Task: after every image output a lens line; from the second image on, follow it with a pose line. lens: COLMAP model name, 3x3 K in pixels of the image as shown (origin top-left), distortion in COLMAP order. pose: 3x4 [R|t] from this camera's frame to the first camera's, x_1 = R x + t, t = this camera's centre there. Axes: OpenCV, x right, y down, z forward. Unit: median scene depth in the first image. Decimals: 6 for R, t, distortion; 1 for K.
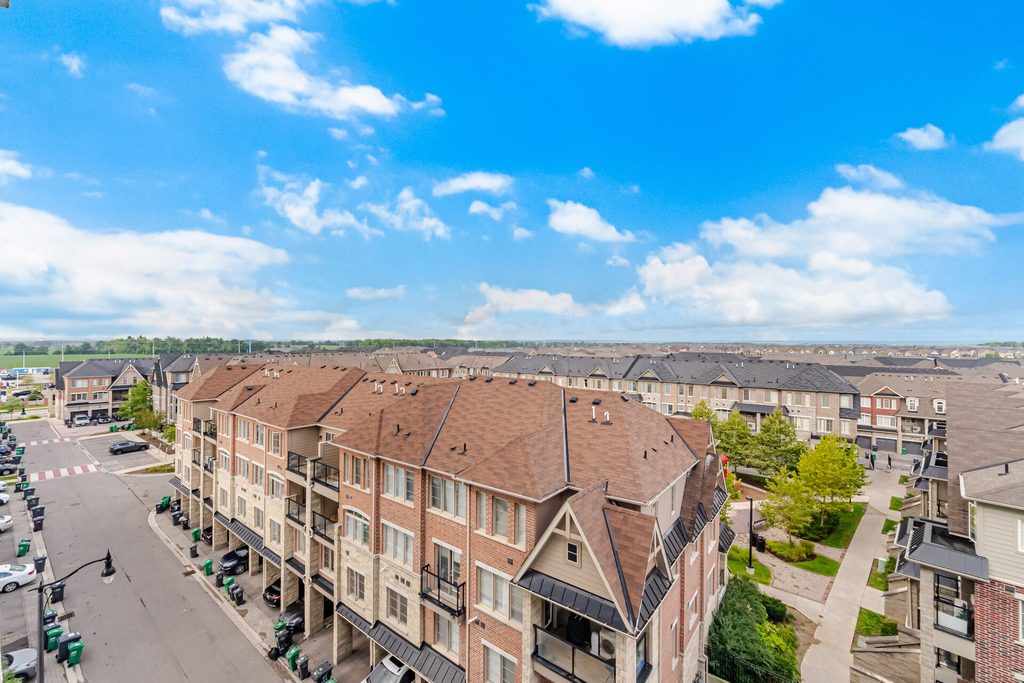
lens RADIAL K [[408.5, 0, 509.2], [0, 408.5, 340.3], [0, 0, 1]] dist [-0.002347, 0.000048]
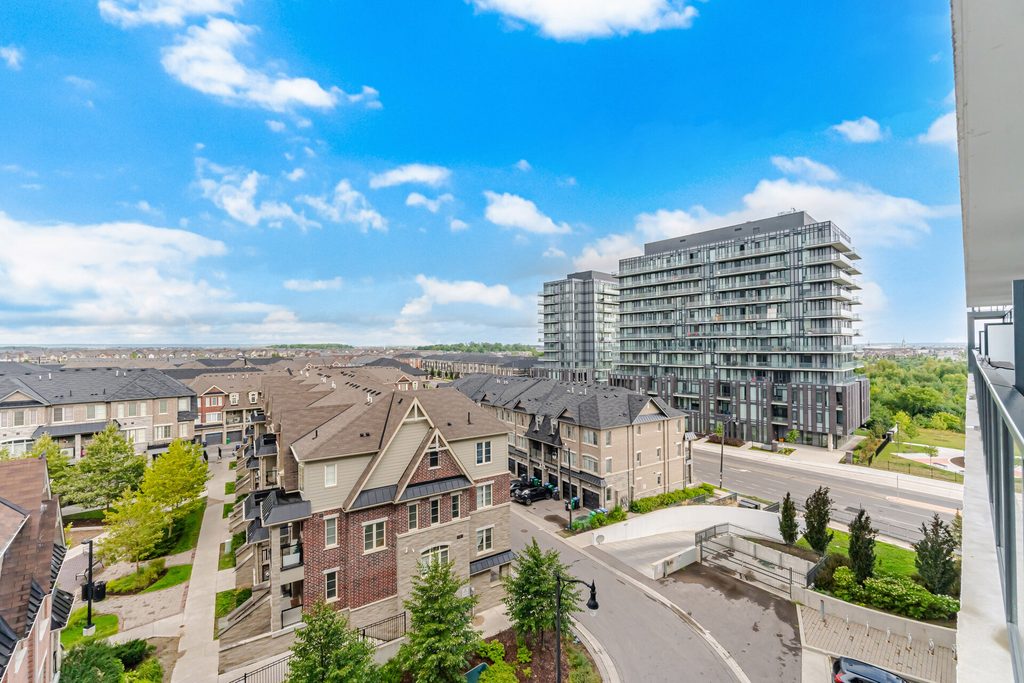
lens RADIAL K [[411.9, 0, 508.2], [0, 411.9, 343.4], [0, 0, 1]] dist [-0.004570, -0.000094]
pose [[0.182290, 0.000738, 0.983245, -0.053360], [-0.000067, 1.000000, -0.000738, -0.000659], [-0.983245, 0.000069, 0.182290, 0.045981]]
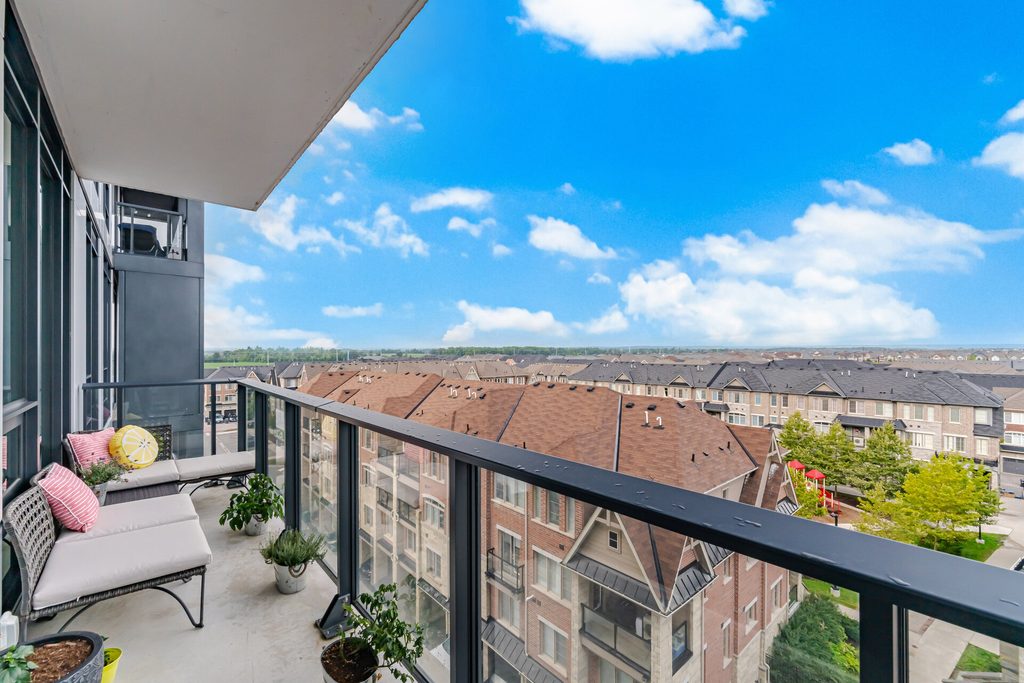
lens RADIAL K [[420.3, 0, 511.5], [0, 420.3, 350.0], [0, 0, 1]] dist [0.000179, 0.000060]
pose [[0.981949, -0.007470, -0.188998, 0.051213], [0.008629, 0.999949, 0.005310, -0.003102], [0.188948, -0.006845, 0.981963, -0.087384]]
